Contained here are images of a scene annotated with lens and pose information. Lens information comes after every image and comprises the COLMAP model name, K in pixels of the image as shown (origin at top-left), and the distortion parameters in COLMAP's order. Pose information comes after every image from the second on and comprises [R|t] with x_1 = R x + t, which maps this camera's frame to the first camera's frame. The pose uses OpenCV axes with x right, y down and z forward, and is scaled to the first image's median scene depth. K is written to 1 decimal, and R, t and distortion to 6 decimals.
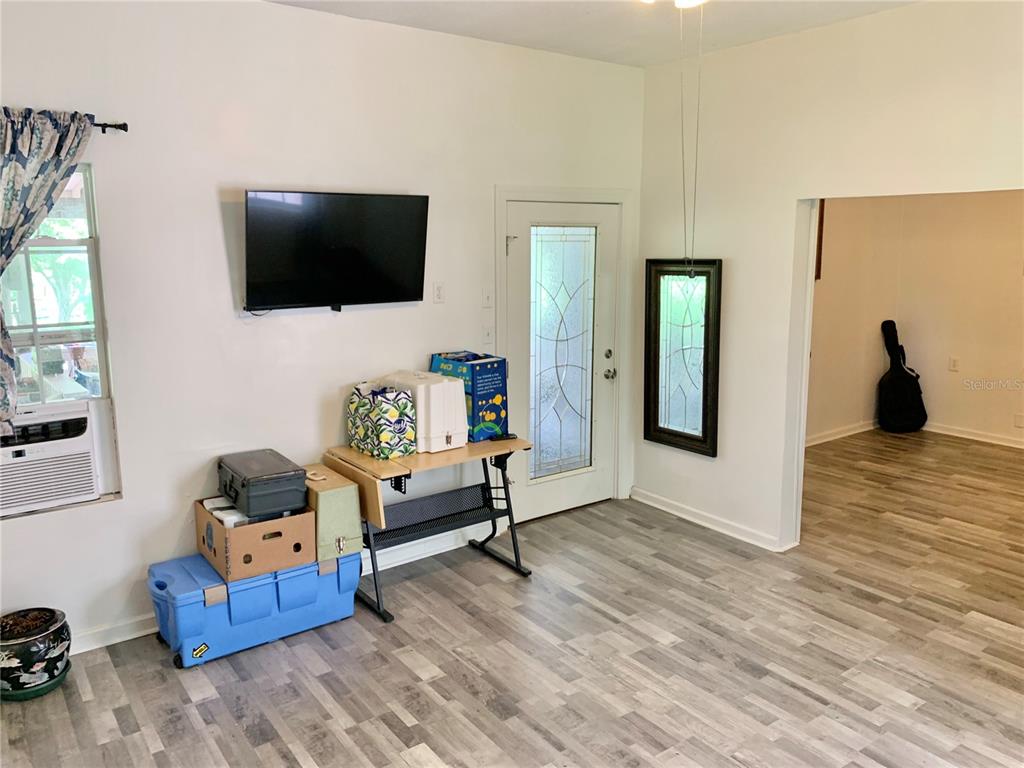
lens RADIAL K [[783.0, 0, 508.8], [0, 783.0, 379.8], [0, 0, 1]] dist [-0.002098, -0.010229]
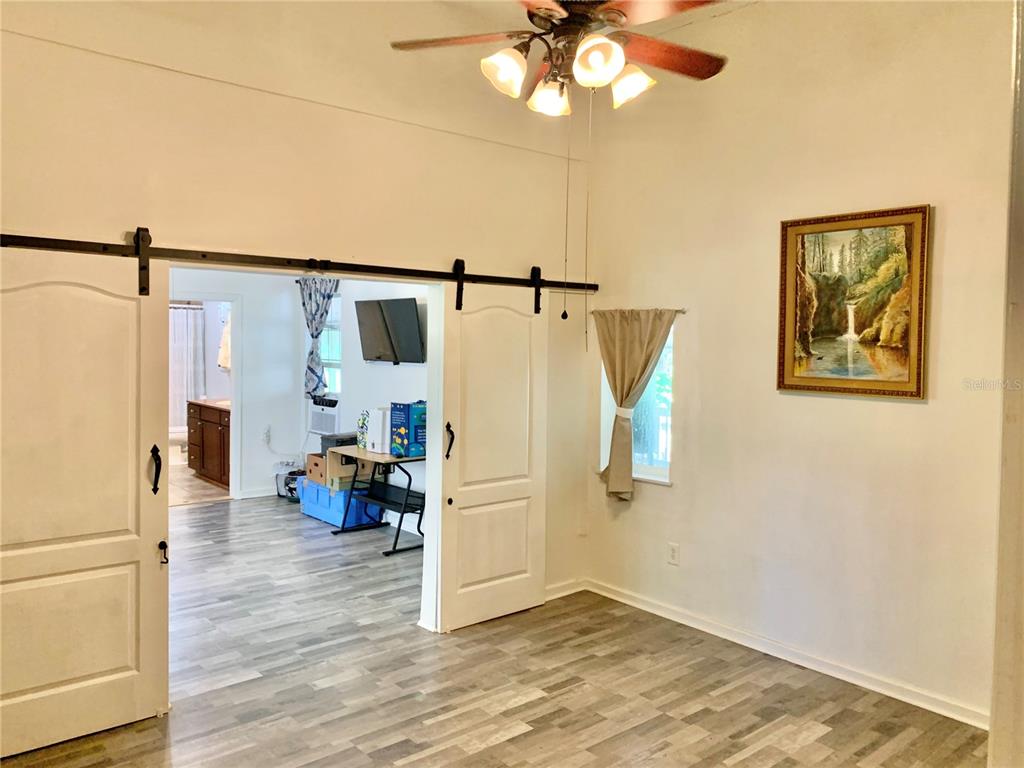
lens RADIAL K [[783.0, 0, 508.8], [0, 783.0, 382.4], [0, 0, 1]] dist [-0.002098, -0.010229]
pose [[0.077794, 0.061469, -0.995073, 1.473712], [-0.197751, 0.979218, 0.045029, -0.170855], [0.977161, 0.193274, 0.088333, 1.055270]]
